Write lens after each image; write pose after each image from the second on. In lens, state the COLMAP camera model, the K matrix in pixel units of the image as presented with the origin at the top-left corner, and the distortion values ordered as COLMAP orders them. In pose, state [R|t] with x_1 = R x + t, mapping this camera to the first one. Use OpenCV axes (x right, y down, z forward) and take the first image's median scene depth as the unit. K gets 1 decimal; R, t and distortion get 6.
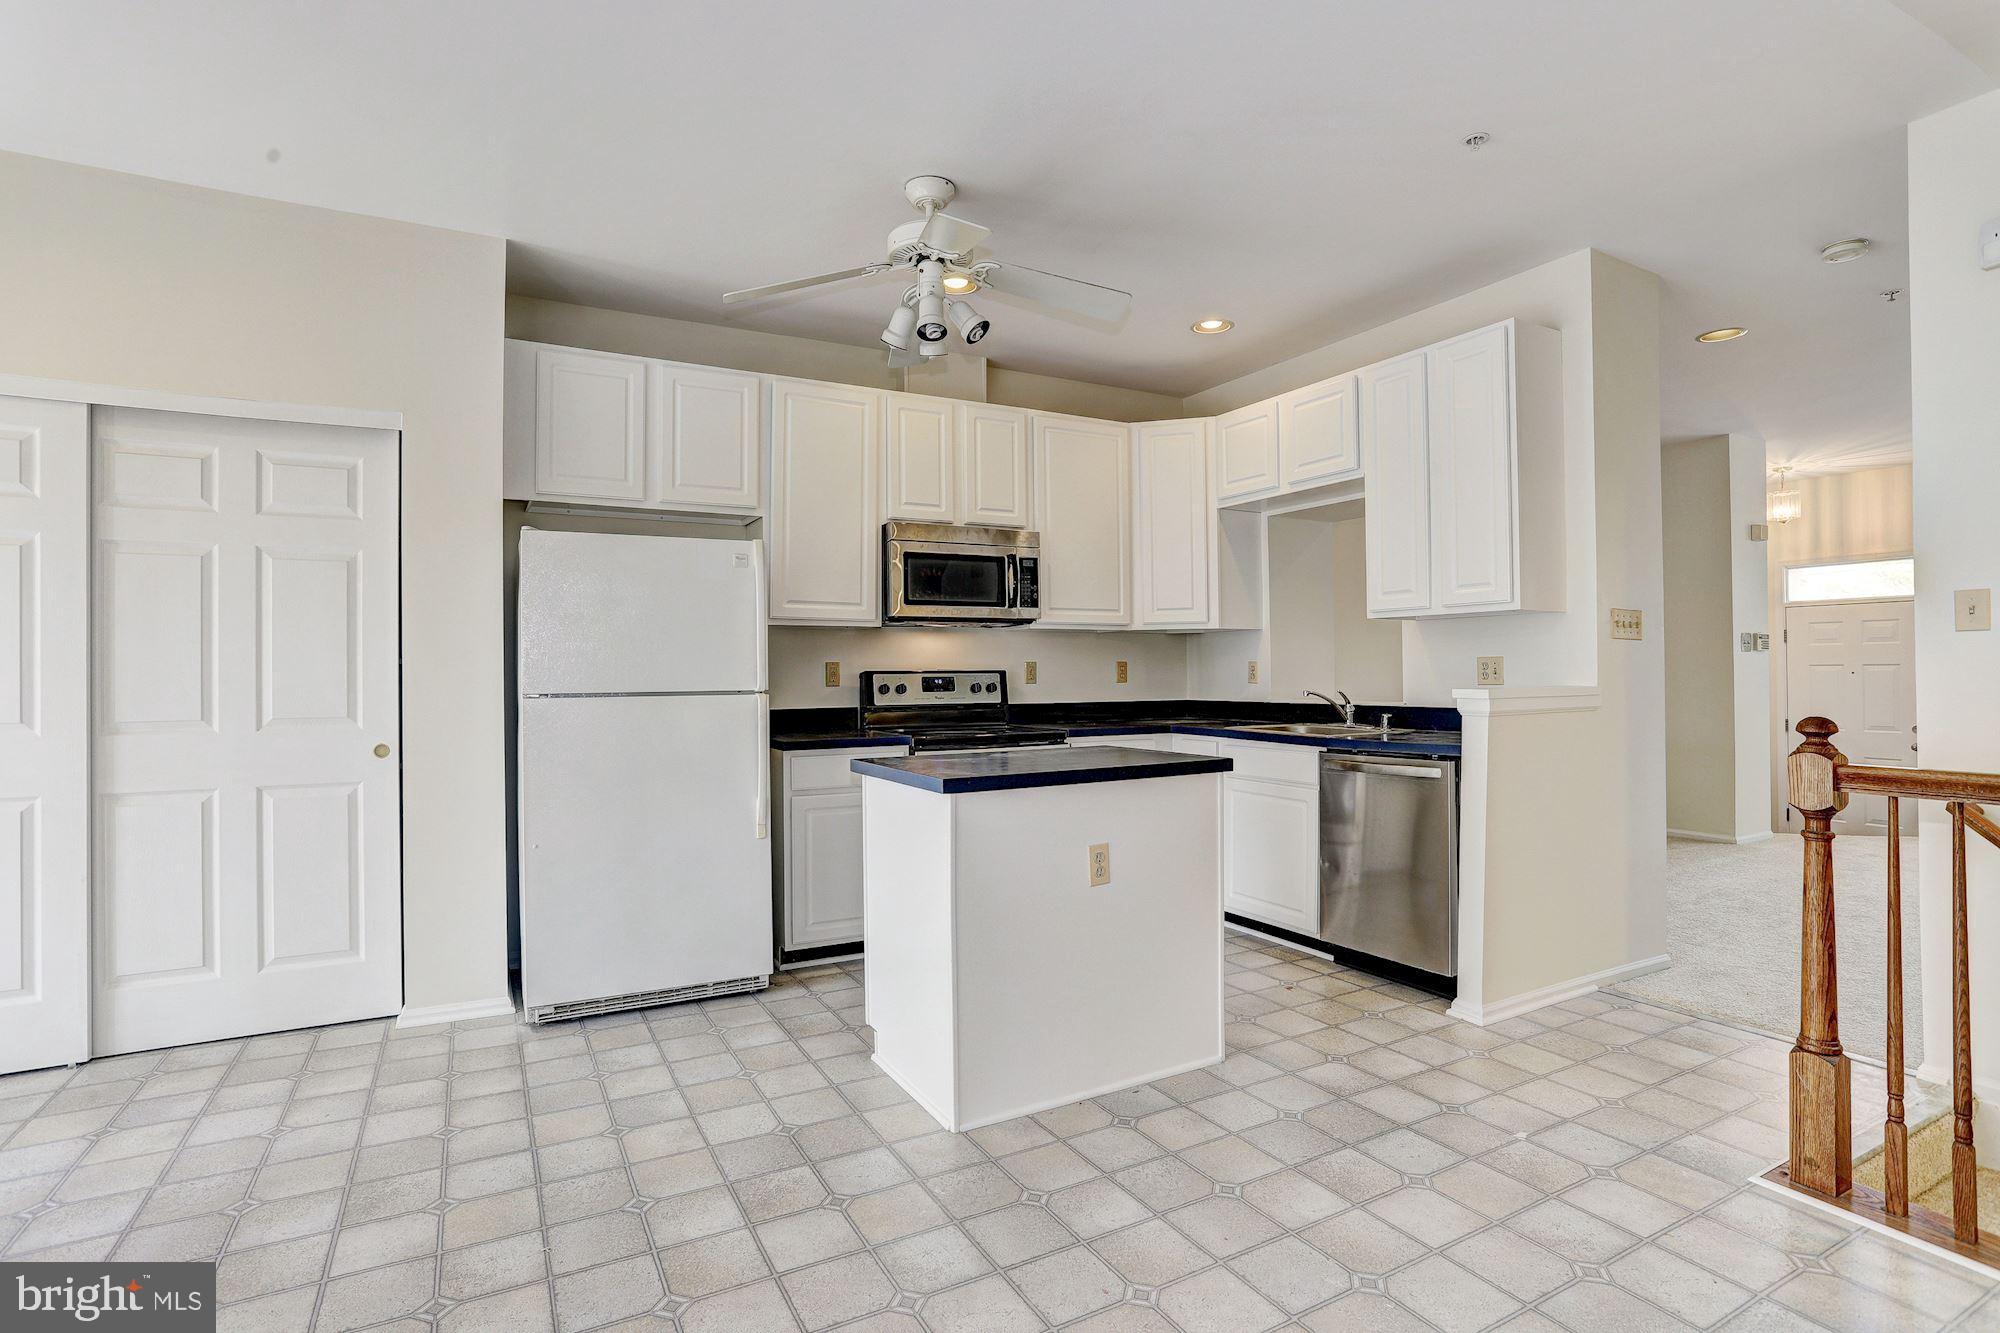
lens RADIAL K [[975.1, 0, 993.0], [0, 975.1, 665.8], [0, 0, 1]] dist [-0.063336, 0.034773]
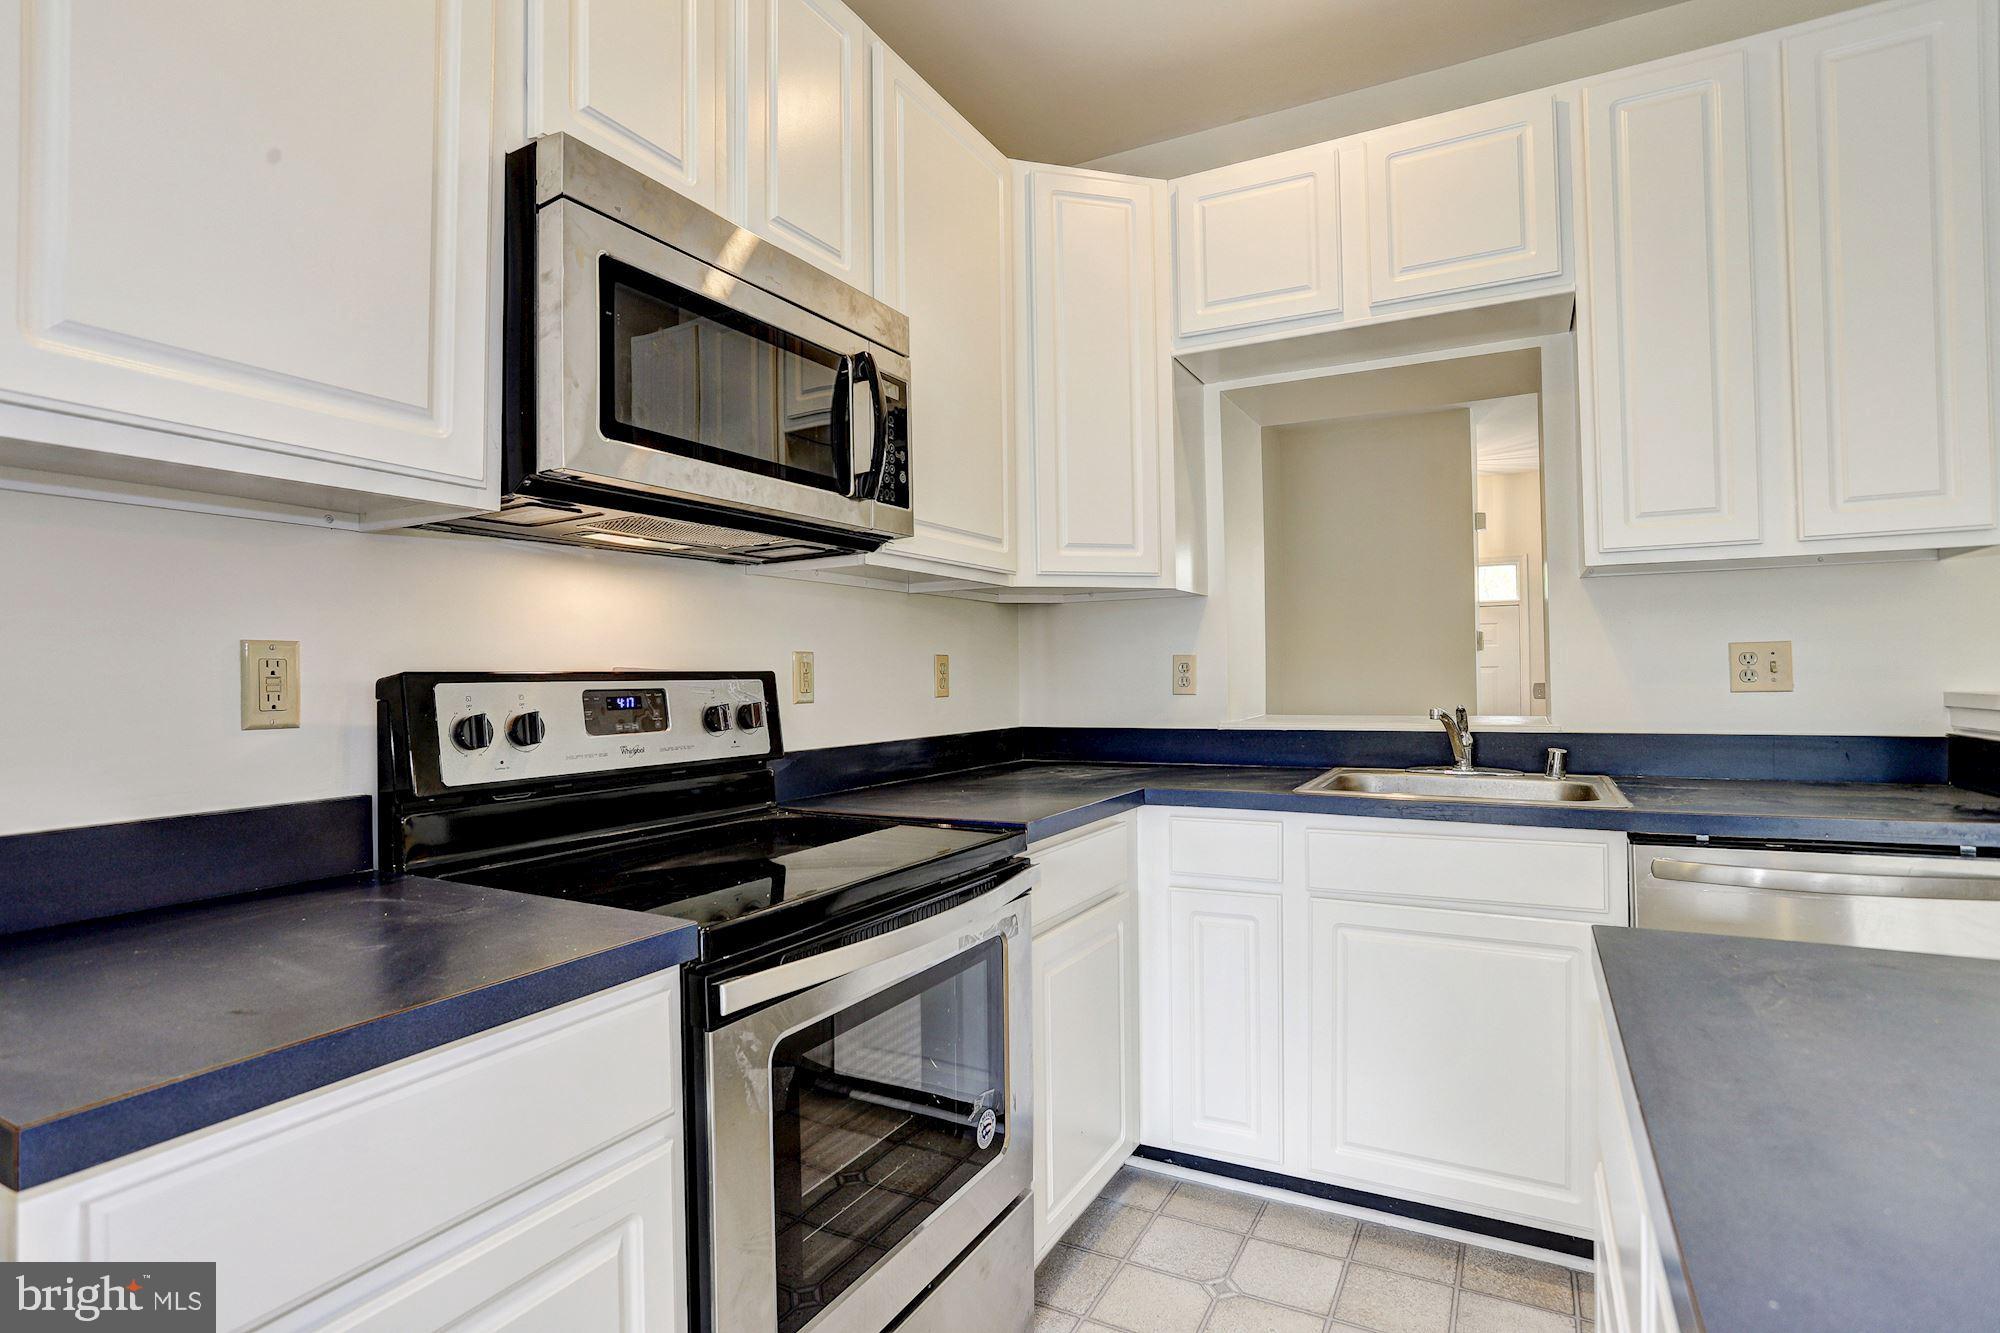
lens RADIAL K [[987.1, 0, 989.5], [0, 987.1, 664.3], [0, 0, 1]] dist [-0.068015, 0.039670]
pose [[0.838196, 0.003312, 0.545358, -0.159518], [0.002343, 0.999950, -0.009673, 0.007154], [-0.545363, 0.009386, 0.838147, 0.742964]]
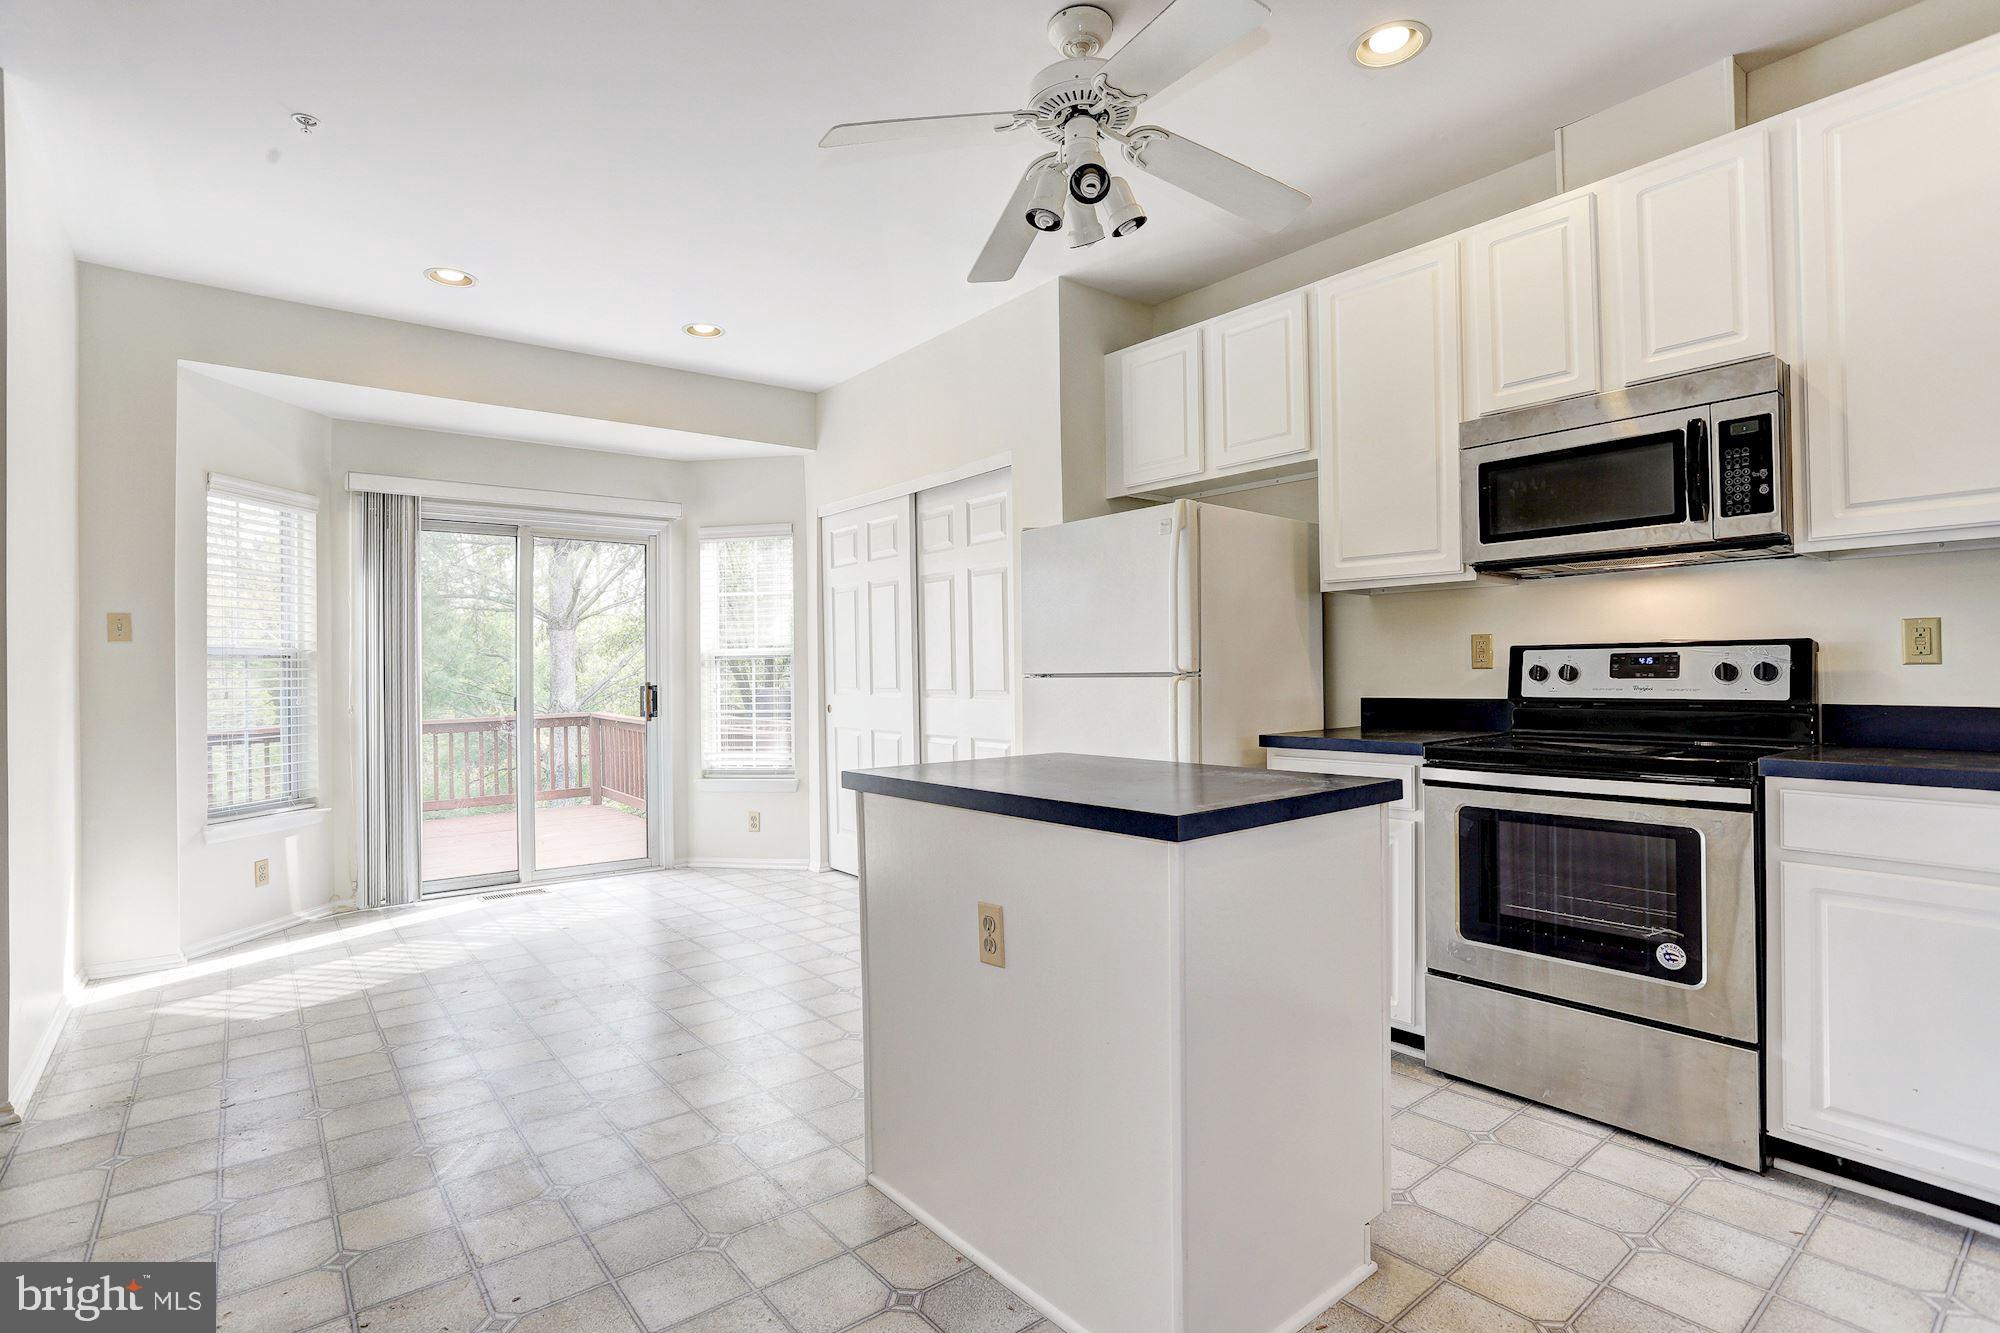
lens RADIAL K [[975.1, 0, 993.0], [0, 975.1, 665.8], [0, 0, 1]] dist [-0.063336, 0.034773]
pose [[0.178224, 0.000370, -0.983990, 0.512585], [0.018227, 0.999827, 0.003678, 0.011493], [0.983821, -0.018591, 0.178186, 0.592097]]
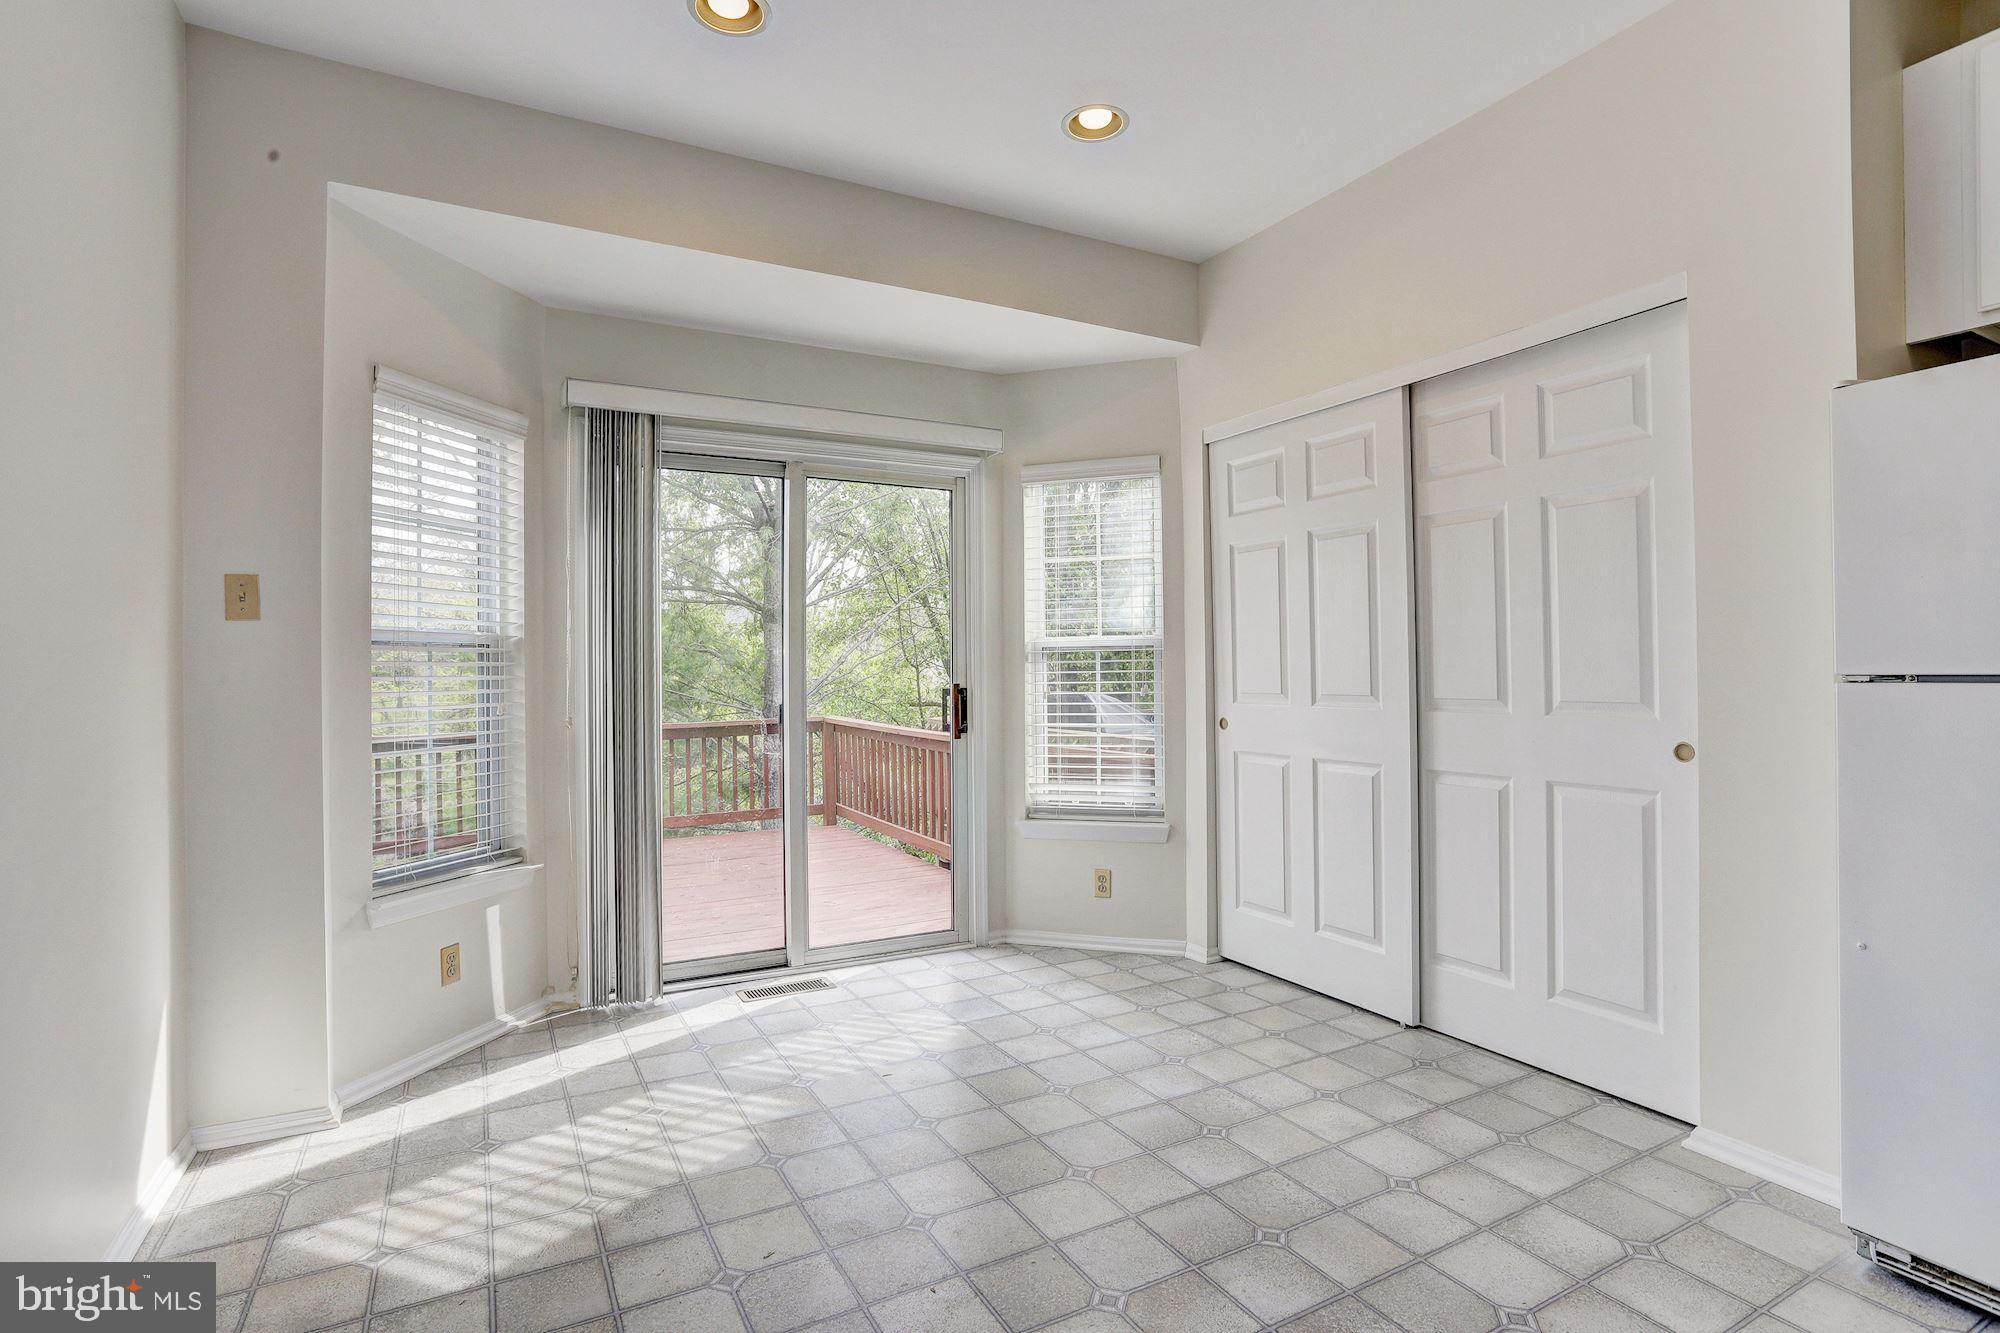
lens RADIAL K [[975.1, 0, 993.0], [0, 975.1, 665.8], [0, 0, 1]] dist [-0.063336, 0.034773]
pose [[0.009458, 0.002954, -0.999951, 0.057590], [0.016715, 0.999855, 0.003111, 0.010660], [0.999816, -0.016744, 0.009407, 0.384426]]
